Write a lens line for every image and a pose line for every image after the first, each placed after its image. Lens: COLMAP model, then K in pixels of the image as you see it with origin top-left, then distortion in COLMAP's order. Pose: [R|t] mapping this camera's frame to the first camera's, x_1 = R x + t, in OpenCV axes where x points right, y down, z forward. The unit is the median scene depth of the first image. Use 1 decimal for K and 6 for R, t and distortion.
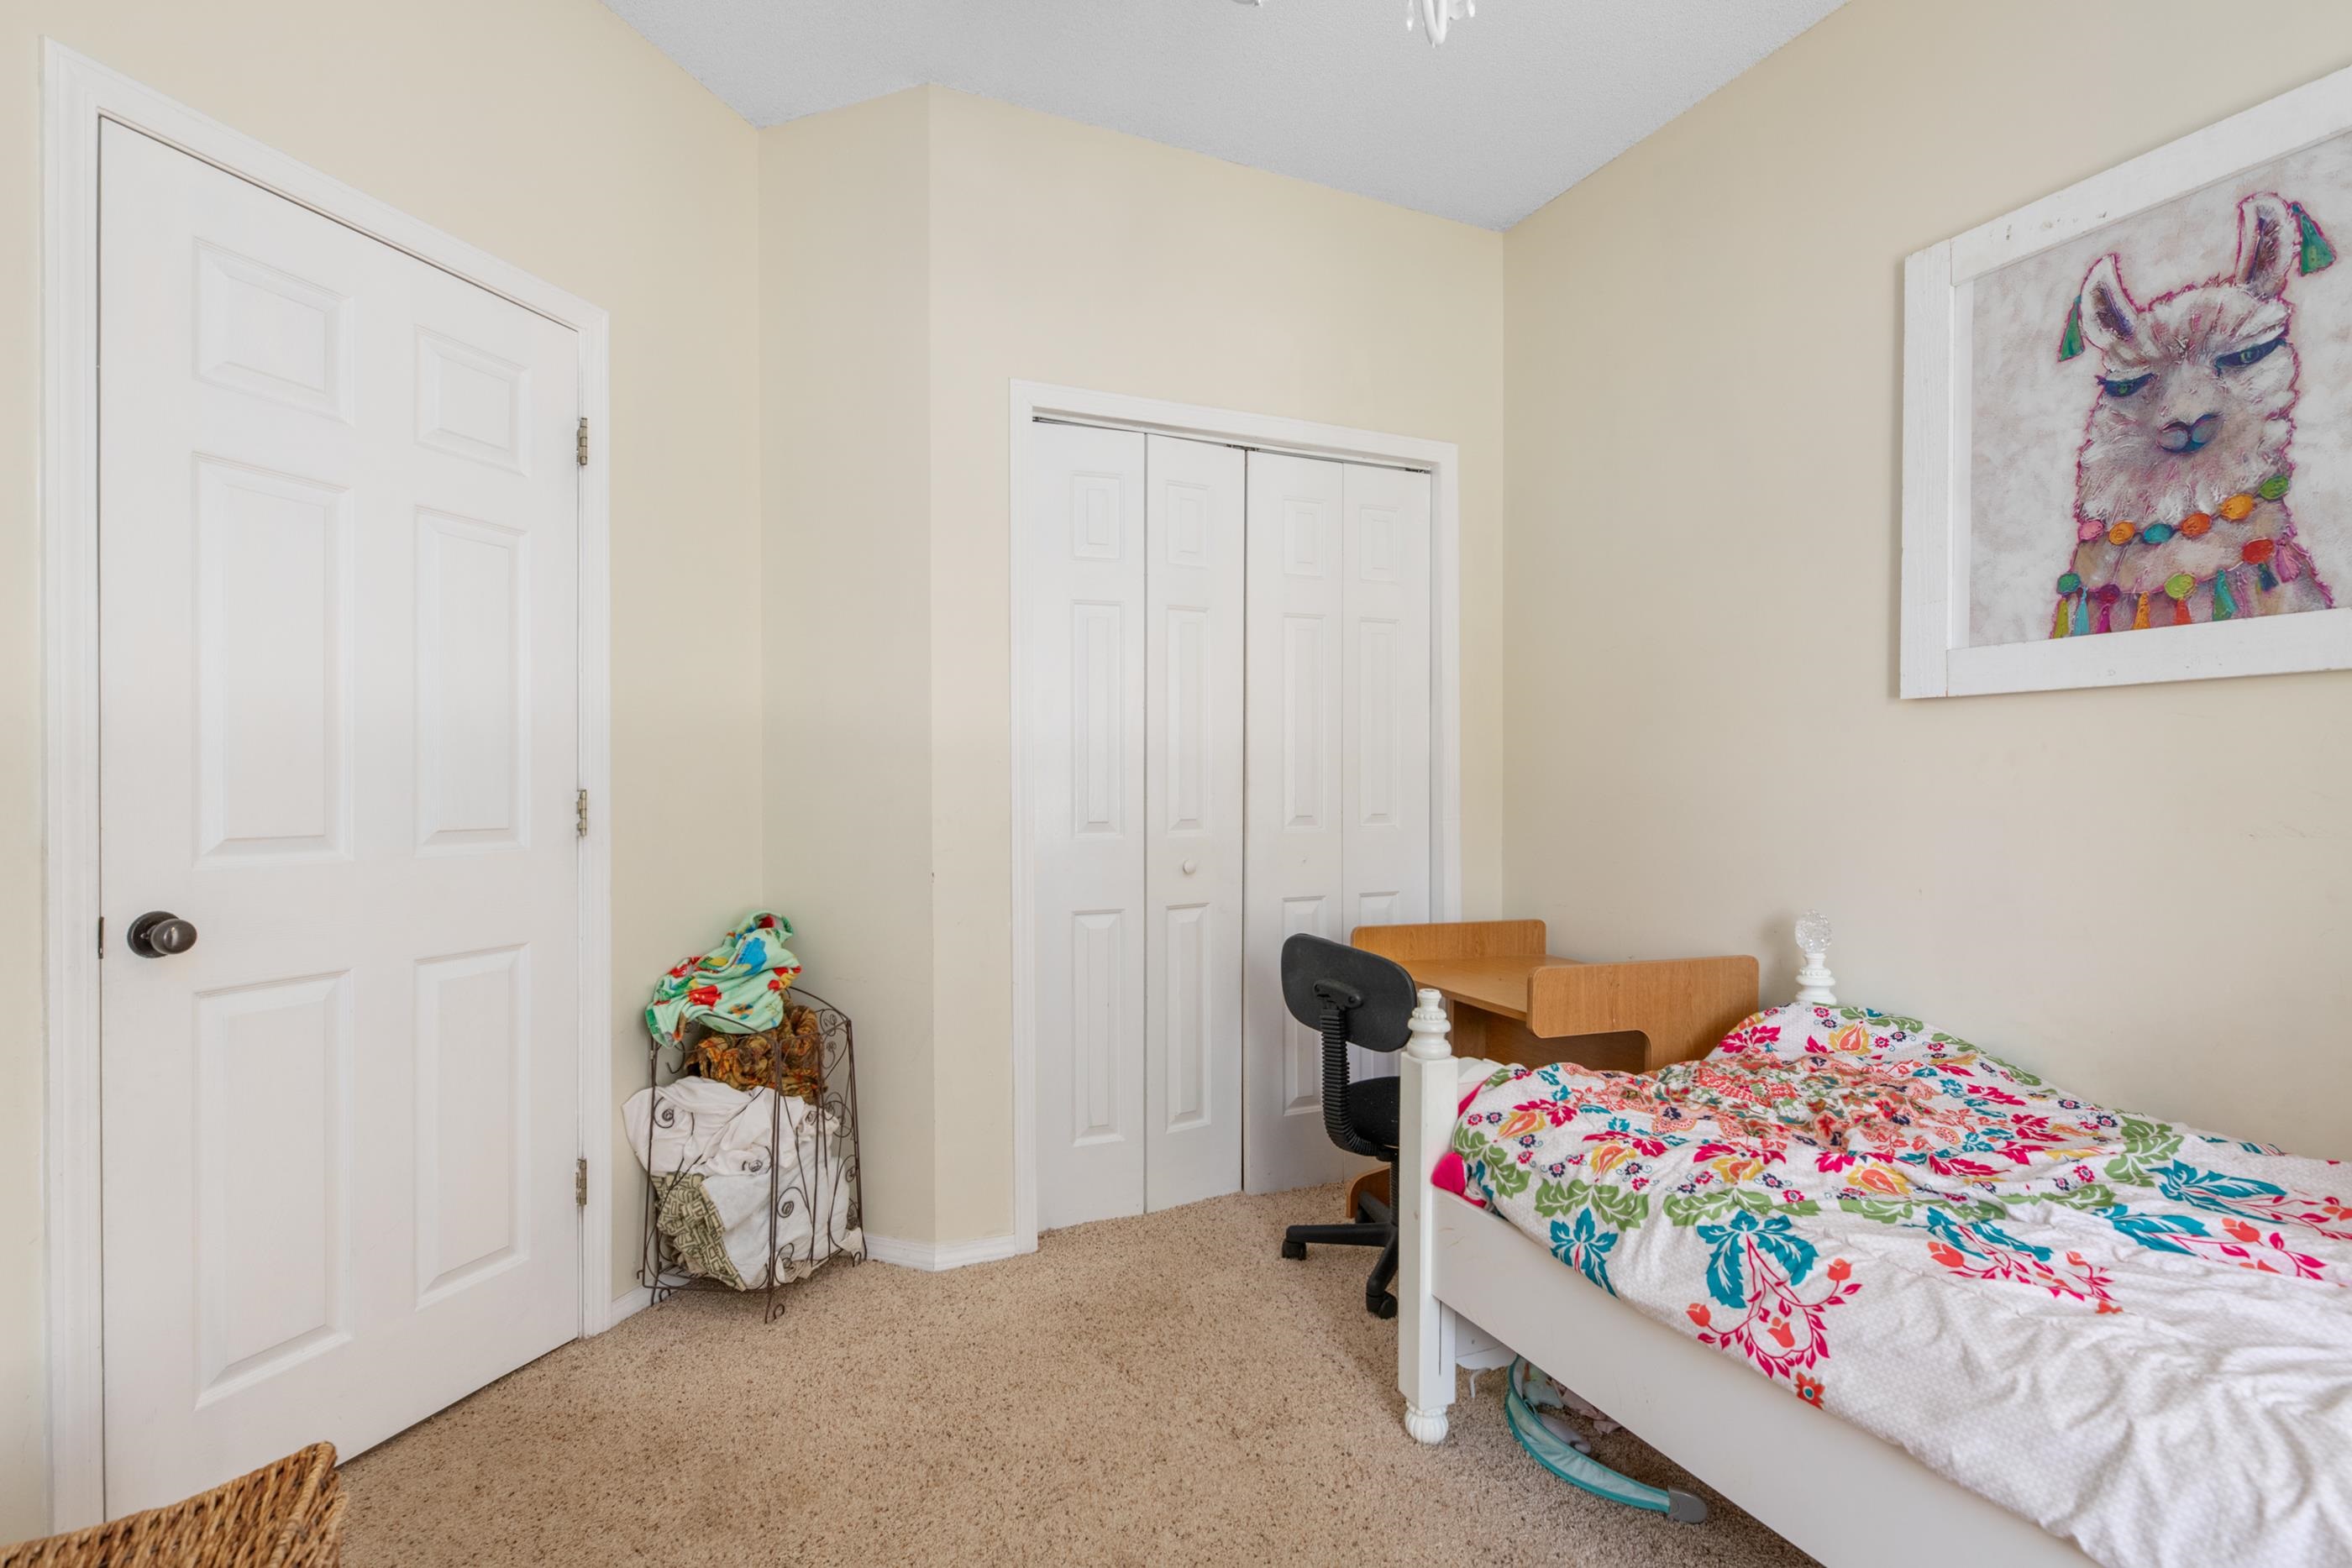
lens RADIAL K [[1078.6, 0, 1176.0], [0, 1078.6, 784.0], [0, 0, 1]] dist [-0.001604, -0.000212]
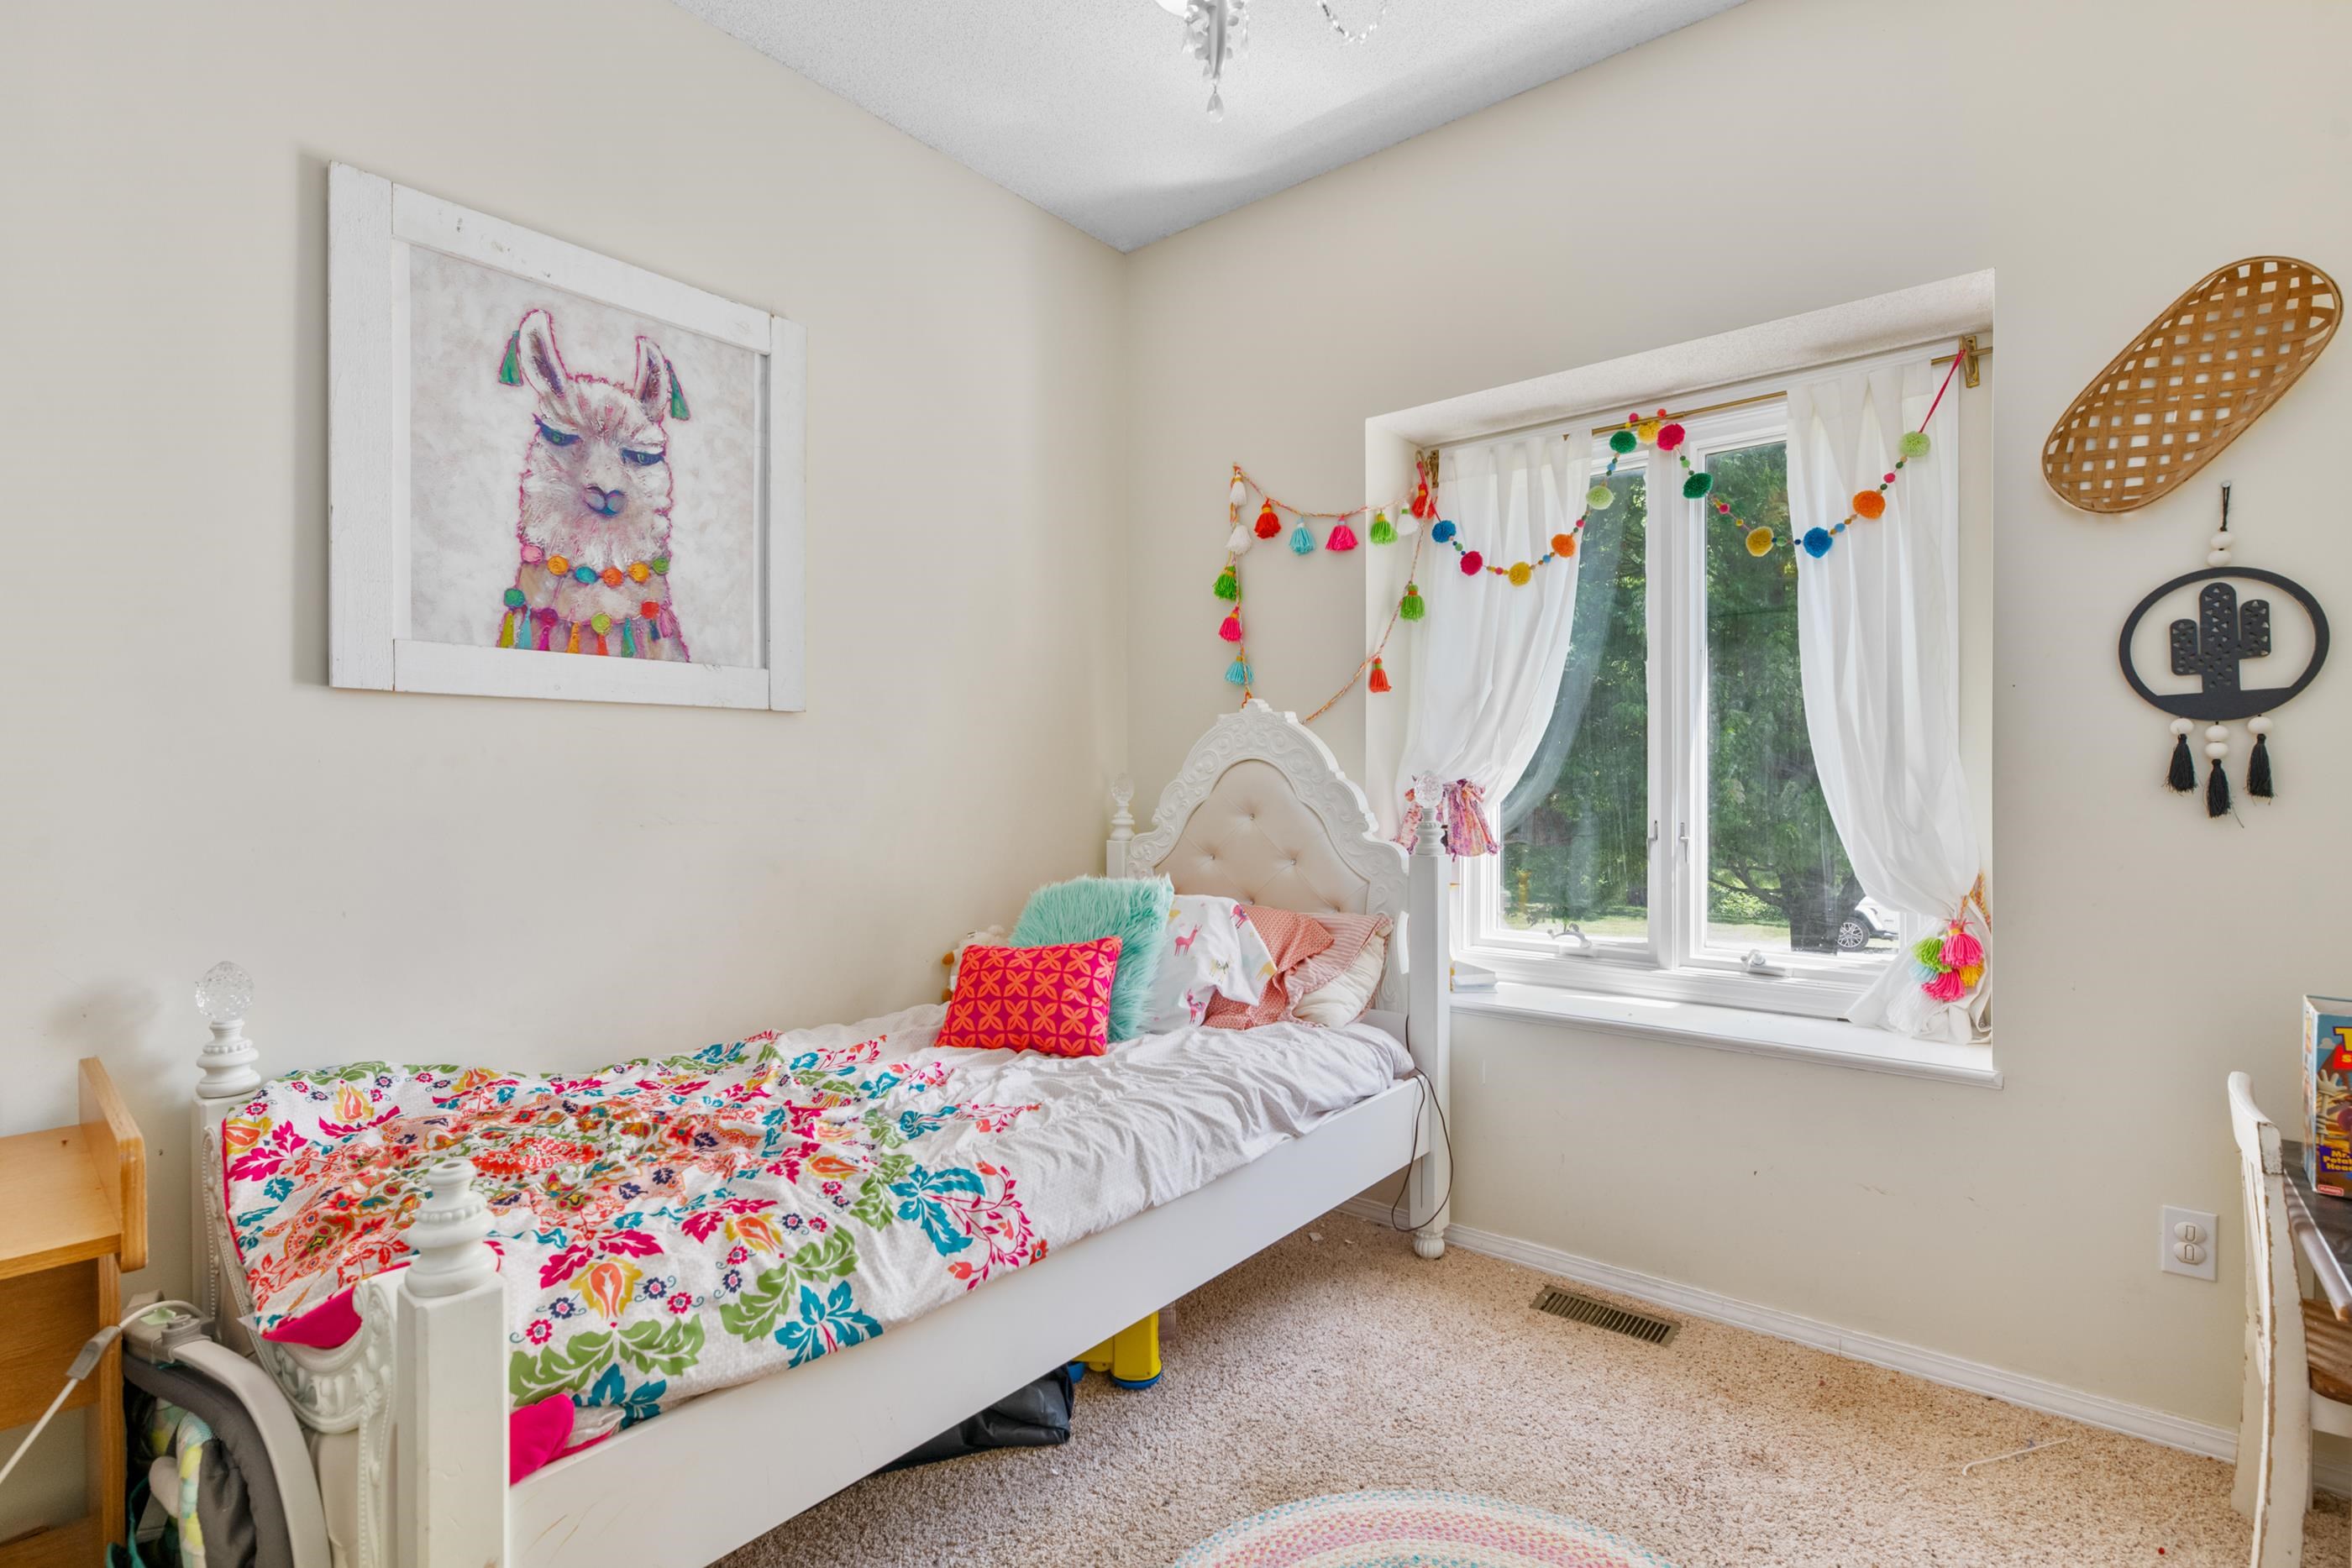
lens RADIAL K [[1078.6, 0, 1176.0], [0, 1078.6, 784.0], [0, 0, 1]] dist [-0.001604, -0.000212]
pose [[-0.432917, -0.002102, 0.901431, -0.444789], [0.003162, 0.999988, 0.003851, -0.005661], [-0.901428, 0.004518, -0.432905, 0.948107]]
